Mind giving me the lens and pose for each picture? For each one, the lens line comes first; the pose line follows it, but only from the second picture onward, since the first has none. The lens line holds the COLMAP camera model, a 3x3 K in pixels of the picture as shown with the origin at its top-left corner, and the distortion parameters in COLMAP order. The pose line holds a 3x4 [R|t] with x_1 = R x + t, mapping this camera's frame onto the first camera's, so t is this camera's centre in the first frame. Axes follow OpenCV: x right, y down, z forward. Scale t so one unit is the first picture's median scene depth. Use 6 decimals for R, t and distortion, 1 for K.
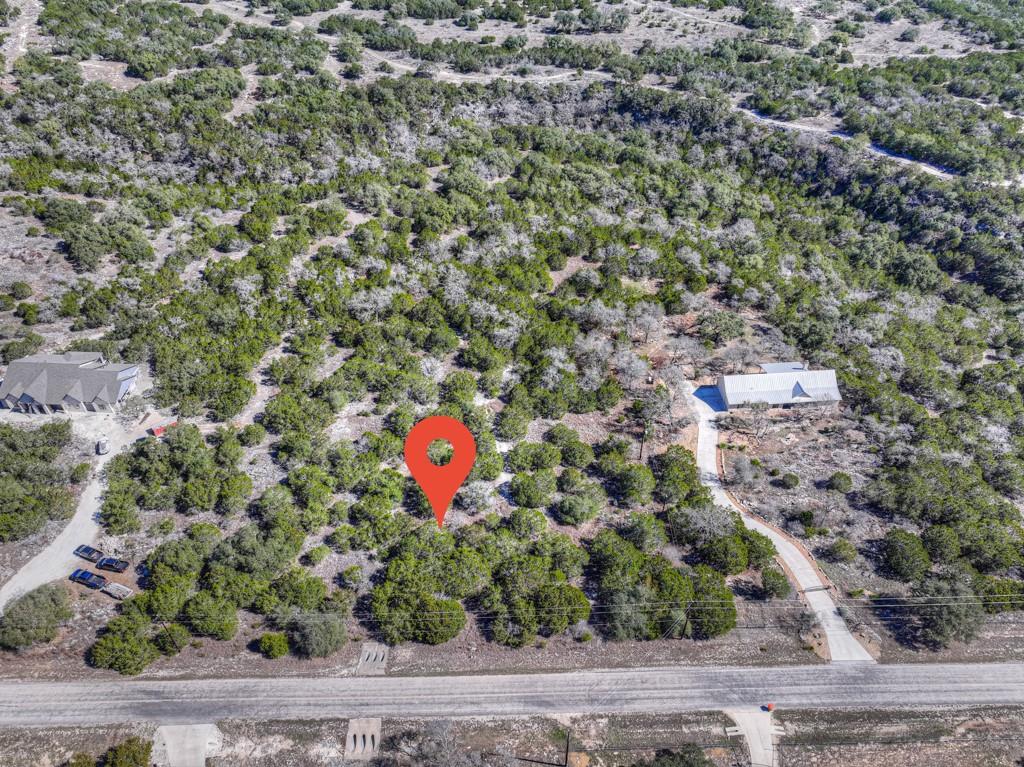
lens RADIAL K [[720.2, 0, 514.3], [0, 720.2, 386.2], [0, 0, 1]] dist [0.004941, 0.009454]
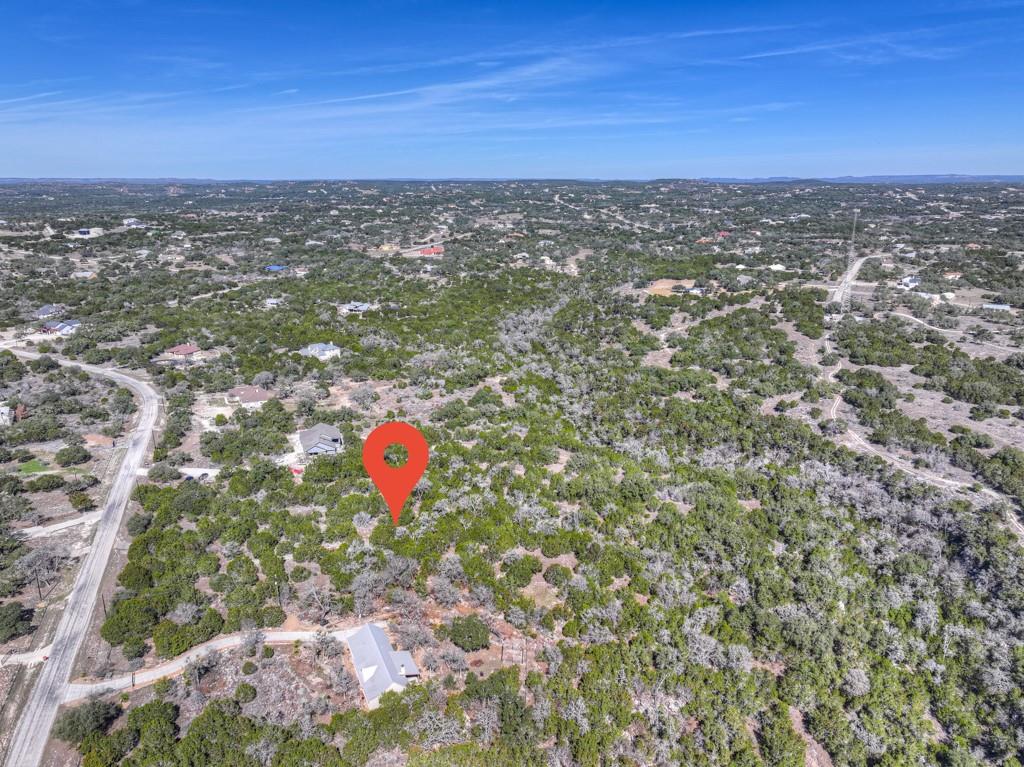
lens RADIAL K [[720.2, 0, 508.9], [0, 720.2, 381.0], [0, 0, 1]] dist [0.004941, 0.009454]
pose [[0.321479, 0.253179, -0.912442, 2.033835], [-0.601259, 0.798993, 0.009860, -0.722342], [0.731532, 0.545445, 0.409086, 0.731322]]
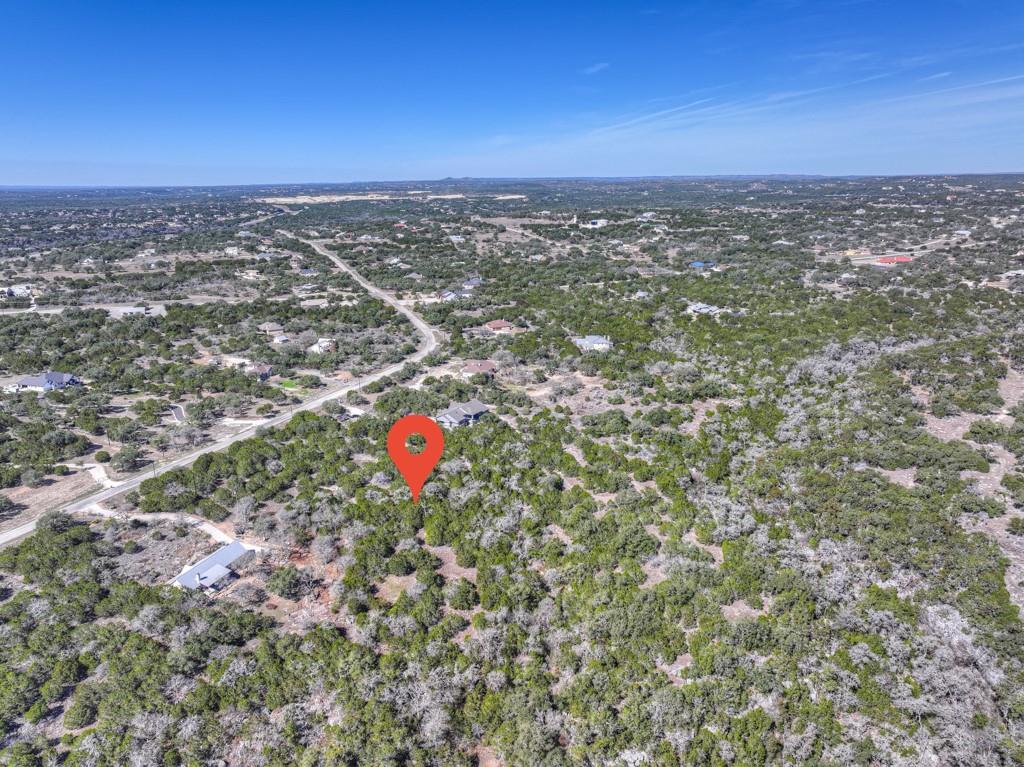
lens RADIAL K [[720.2, 0, 507.7], [0, 720.2, 388.9], [0, 0, 1]] dist [0.004941, 0.009454]
pose [[-0.441360, 0.253168, -0.860876, 1.857423], [-0.566364, 0.665543, 0.486091, -1.859163], [0.696013, 0.702110, -0.150359, 2.109970]]
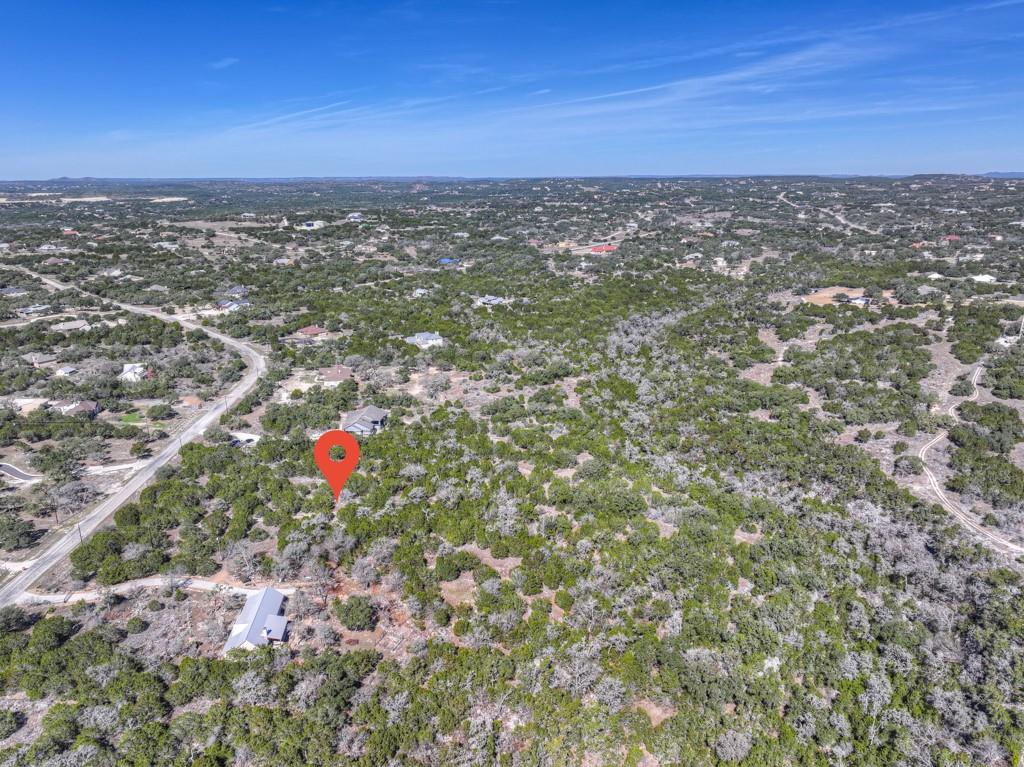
lens RADIAL K [[720.2, 0, 509.3], [0, 720.2, 384.2], [0, 0, 1]] dist [0.004941, 0.009454]
pose [[0.006590, 0.274591, -0.961538, 2.166851], [-0.632949, 0.745568, 0.208577, -1.236988], [0.774166, 0.607230, 0.178716, 1.356239]]
